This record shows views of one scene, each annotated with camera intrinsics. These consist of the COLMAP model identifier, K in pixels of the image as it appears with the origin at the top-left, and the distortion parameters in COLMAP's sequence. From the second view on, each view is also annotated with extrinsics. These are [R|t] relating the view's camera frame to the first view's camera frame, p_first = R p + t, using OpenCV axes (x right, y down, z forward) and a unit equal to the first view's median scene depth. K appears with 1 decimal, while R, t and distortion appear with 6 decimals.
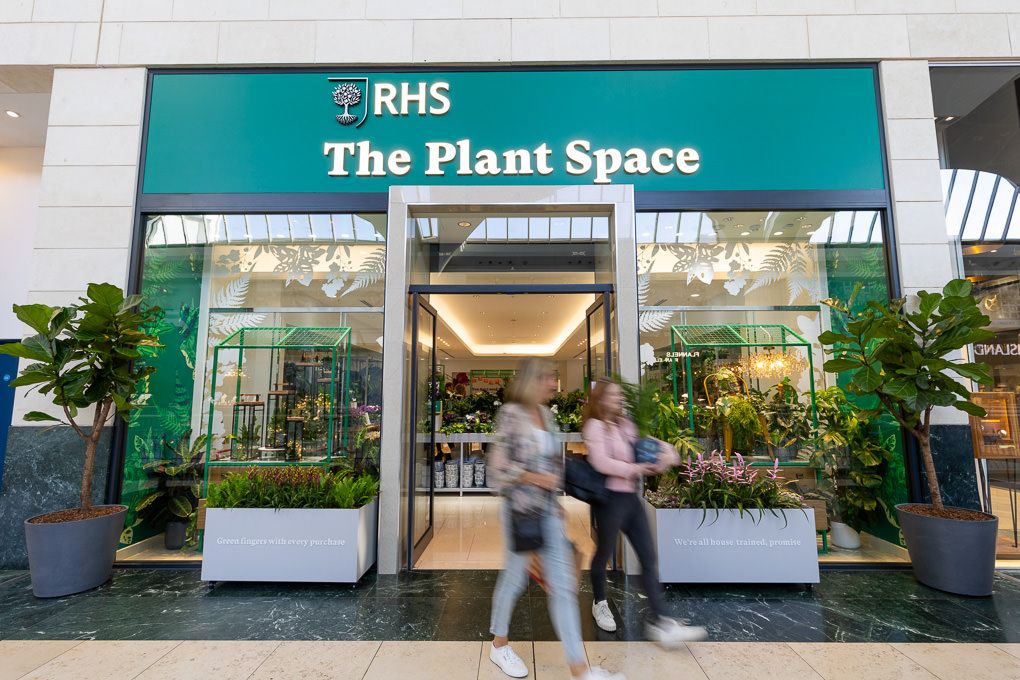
lens RADIAL K [[468.7, 0, 509.6], [0, 468.7, 339.4], [0, 0, 1]] dist [0.012495, -0.002490]
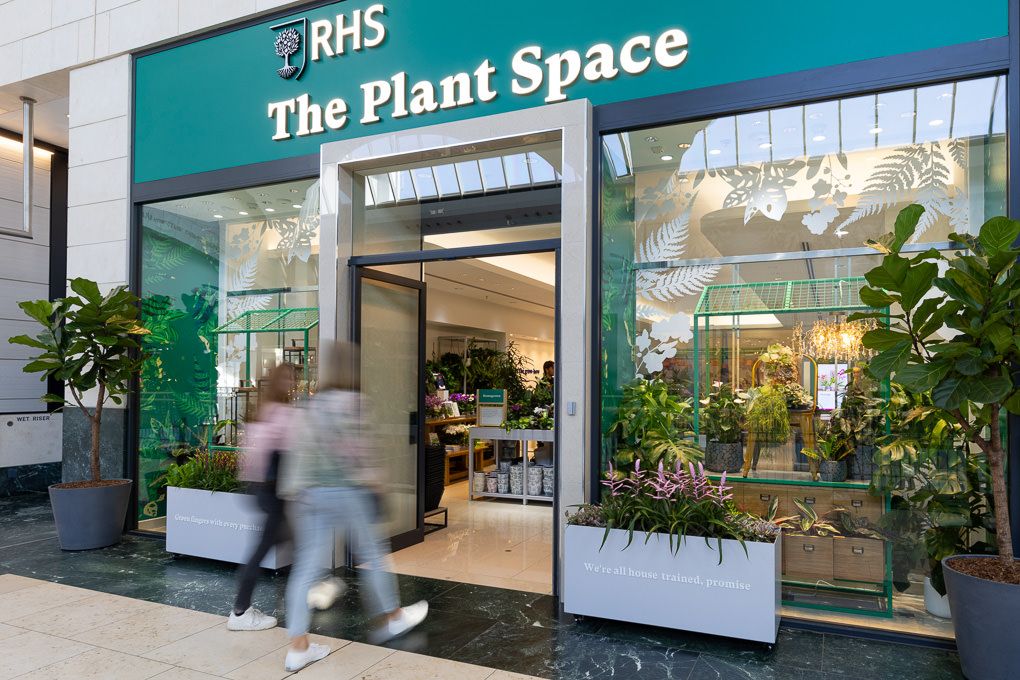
lens RADIAL K [[644.1, 0, 556.4], [0, 644.1, 372.7], [0, 0, 1]] dist [0.006028, 0.000963]
pose [[0.927365, -0.000097, -0.374159, 0.581187], [0.038816, 0.994629, 0.095950, -0.001936], [0.372140, -0.103504, 0.922387, 0.009029]]
